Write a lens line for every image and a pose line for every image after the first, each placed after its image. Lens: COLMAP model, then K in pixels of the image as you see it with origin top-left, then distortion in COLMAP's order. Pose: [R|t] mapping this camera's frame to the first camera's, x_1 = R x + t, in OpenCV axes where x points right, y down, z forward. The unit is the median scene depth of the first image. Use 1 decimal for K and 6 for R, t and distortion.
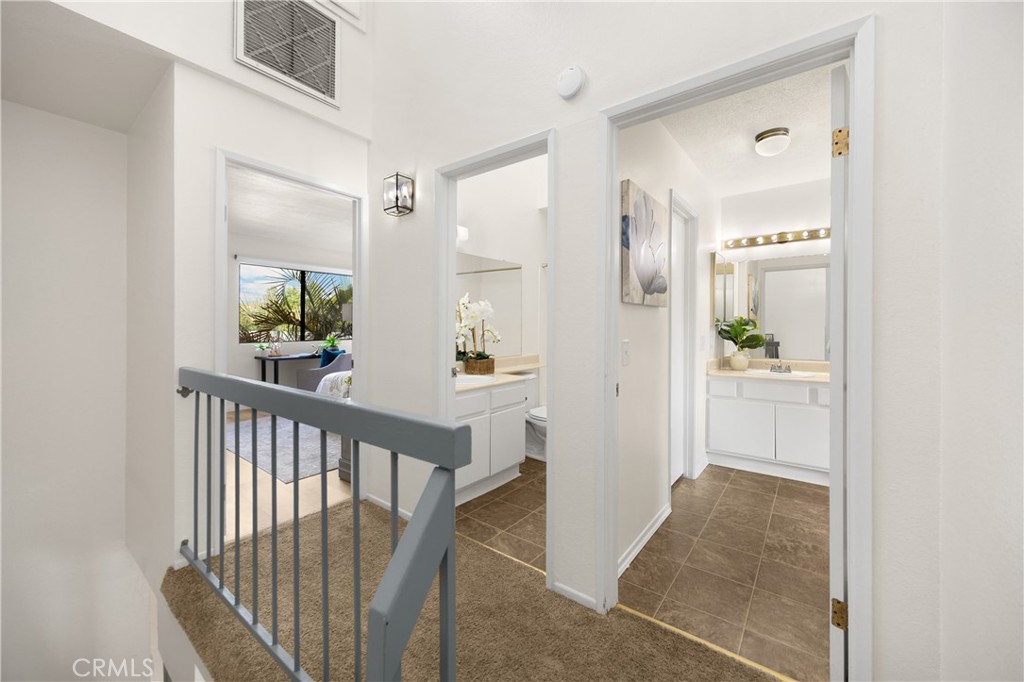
lens RADIAL K [[399.9, 0, 510.5], [0, 399.9, 326.7], [0, 0, 1]] dist [0.000021, 0.000315]
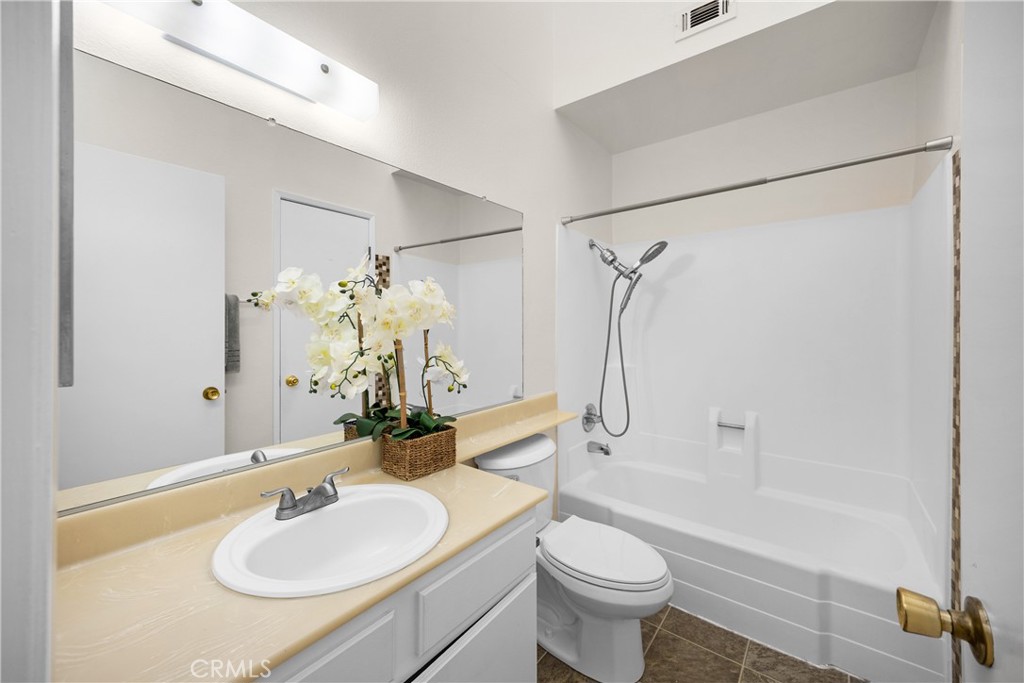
lens RADIAL K [[399.9, 0, 512.2], [0, 399.9, 331.3], [0, 0, 1]] dist [0.000021, 0.000315]
pose [[0.999972, -0.007396, 0.001058, 0.015876], [0.007388, 0.999945, 0.007448, -0.018269], [-0.001113, -0.007440, 0.999972, 0.610815]]
